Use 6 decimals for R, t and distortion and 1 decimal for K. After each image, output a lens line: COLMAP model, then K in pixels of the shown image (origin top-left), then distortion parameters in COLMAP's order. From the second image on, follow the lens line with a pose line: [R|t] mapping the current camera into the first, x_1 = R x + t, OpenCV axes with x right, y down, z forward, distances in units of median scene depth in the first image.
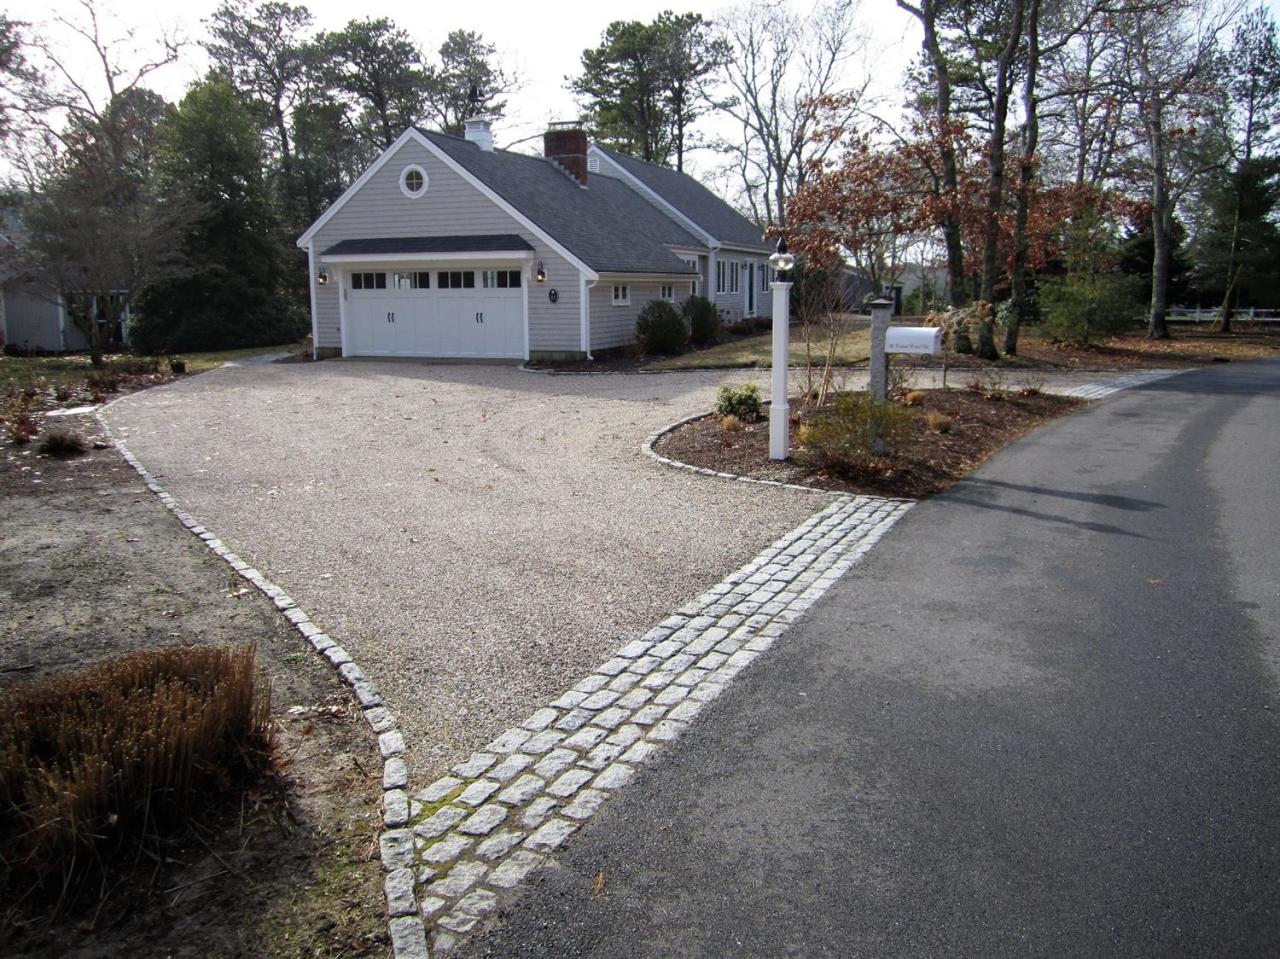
lens RADIAL K [[1096.6, 0, 643.8], [0, 1096.6, 465.8], [0, 0, 1]] dist [-0.029606, -0.001712]
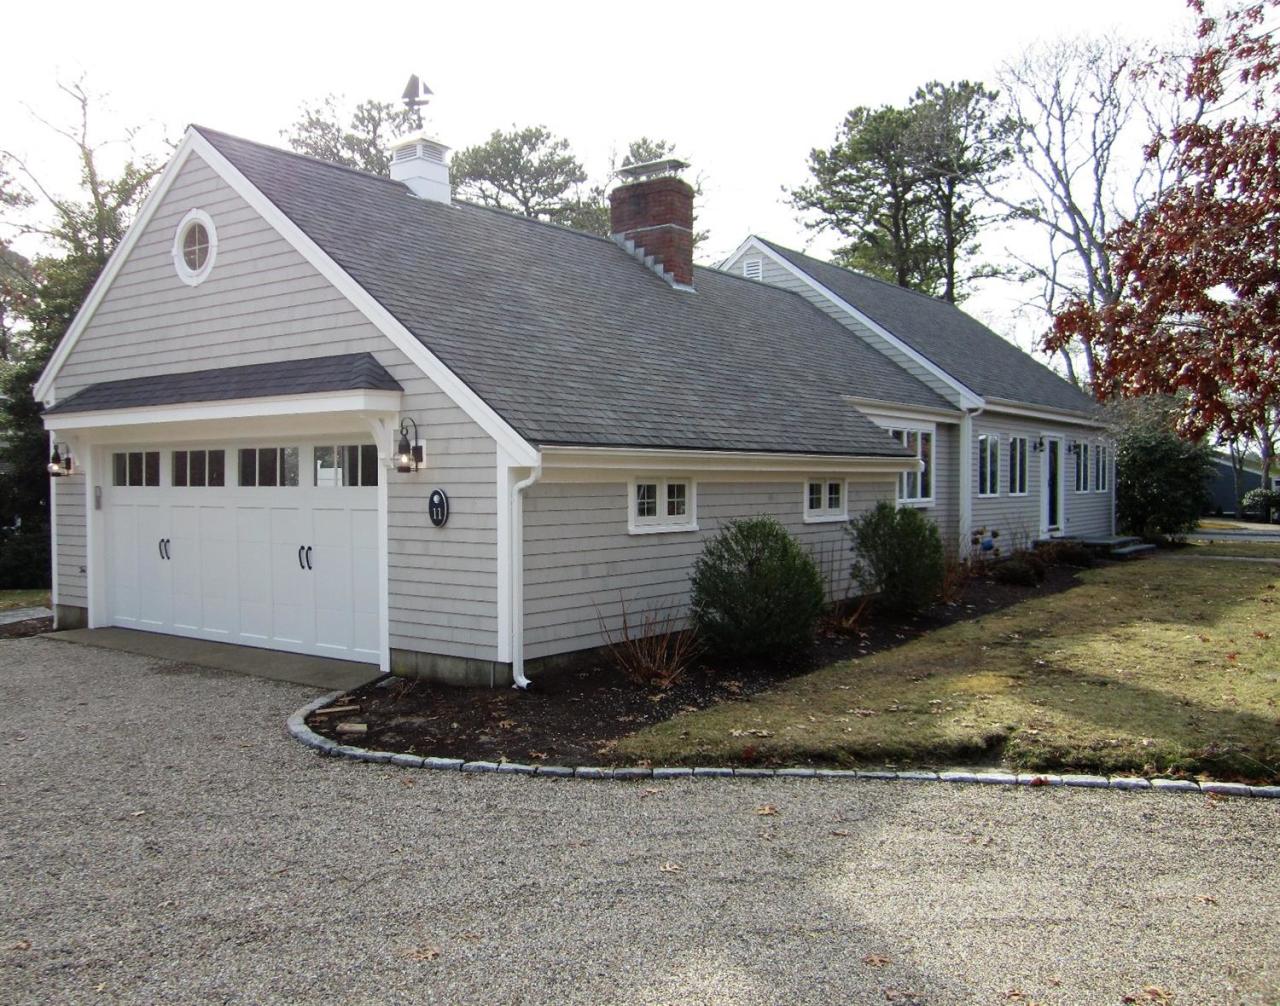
lens RADIAL K [[1069.1, 0, 630.6], [0, 1069.1, 511.2], [0, 0, 1]] dist [-0.037783, -0.012703]
pose [[0.952465, 0.011335, -0.304437, 0.053249], [-0.051395, 0.990963, -0.123897, -0.065750], [0.300281, 0.133654, 0.944441, 0.394638]]
